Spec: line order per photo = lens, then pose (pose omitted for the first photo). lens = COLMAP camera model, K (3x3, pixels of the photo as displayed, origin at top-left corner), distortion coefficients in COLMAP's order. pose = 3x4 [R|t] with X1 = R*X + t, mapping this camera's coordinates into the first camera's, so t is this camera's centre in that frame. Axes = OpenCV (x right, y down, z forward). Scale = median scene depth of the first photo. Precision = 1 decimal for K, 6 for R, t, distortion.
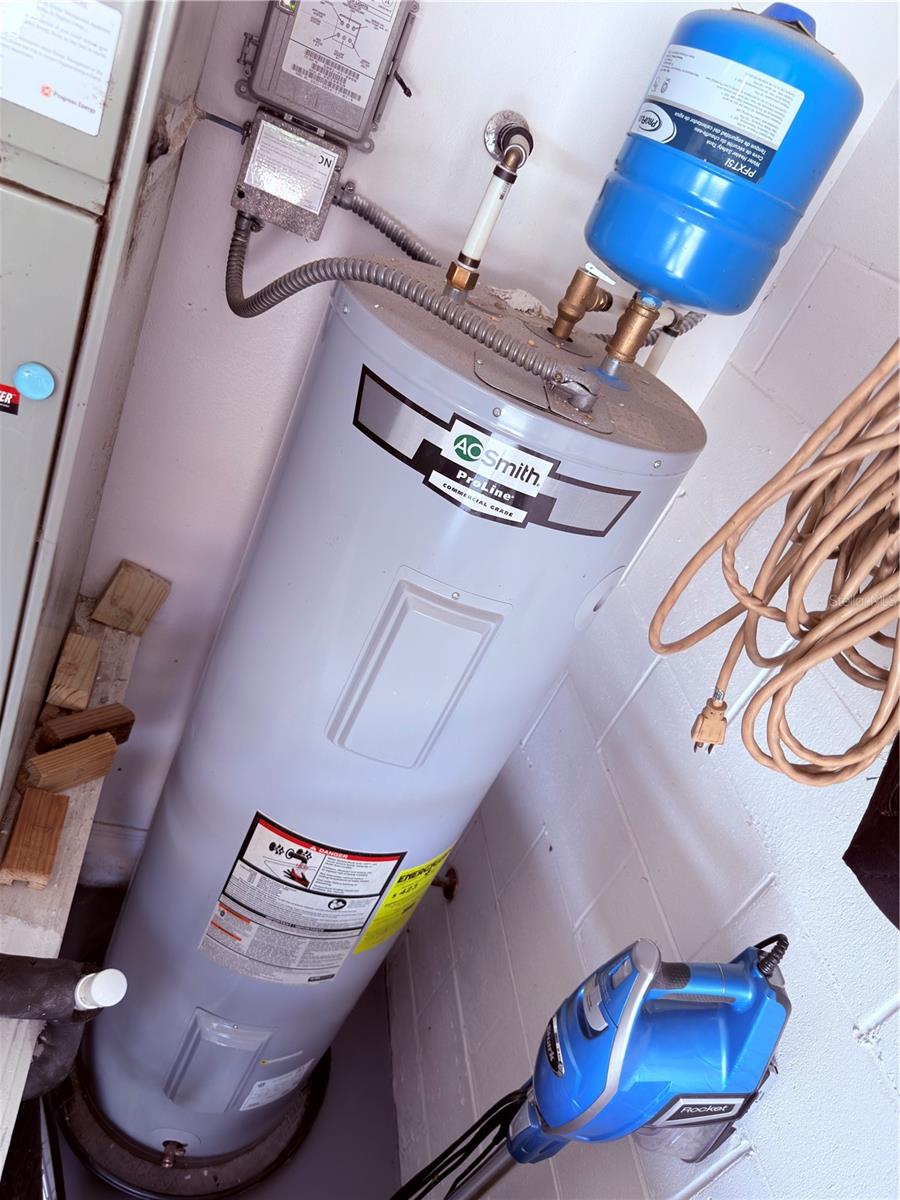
lens RADIAL K [[849.2, 0, 451.8], [0, 849.2, 597.2], [0, 0, 1]] dist [-0.014836, -0.000703]
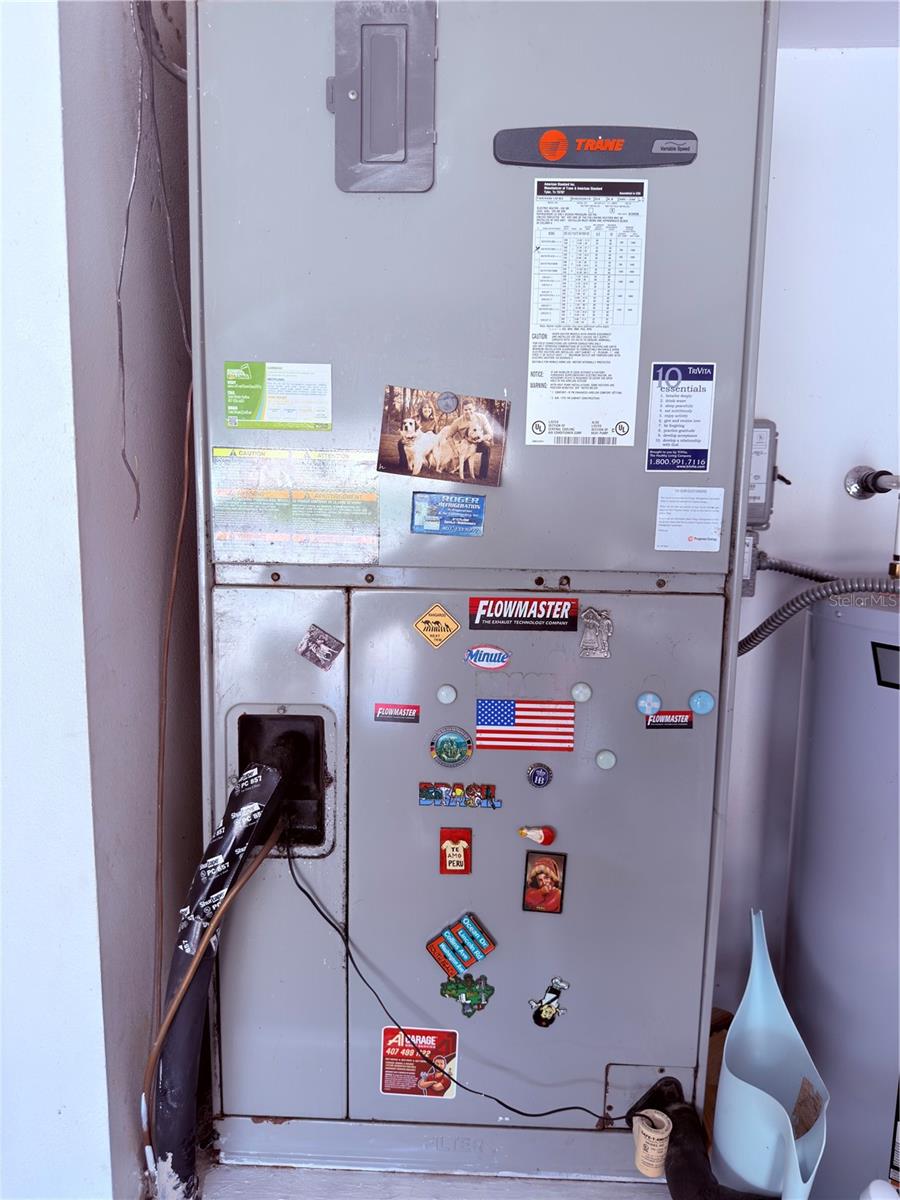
lens RADIAL K [[849.2, 0, 452.5], [0, 849.2, 597.7], [0, 0, 1]] dist [-0.014836, -0.000703]
pose [[0.899649, -0.354900, -0.254316, -0.326085], [0.201452, 0.854178, -0.479371, 0.183671], [0.387360, 0.380033, 0.839956, -0.445714]]
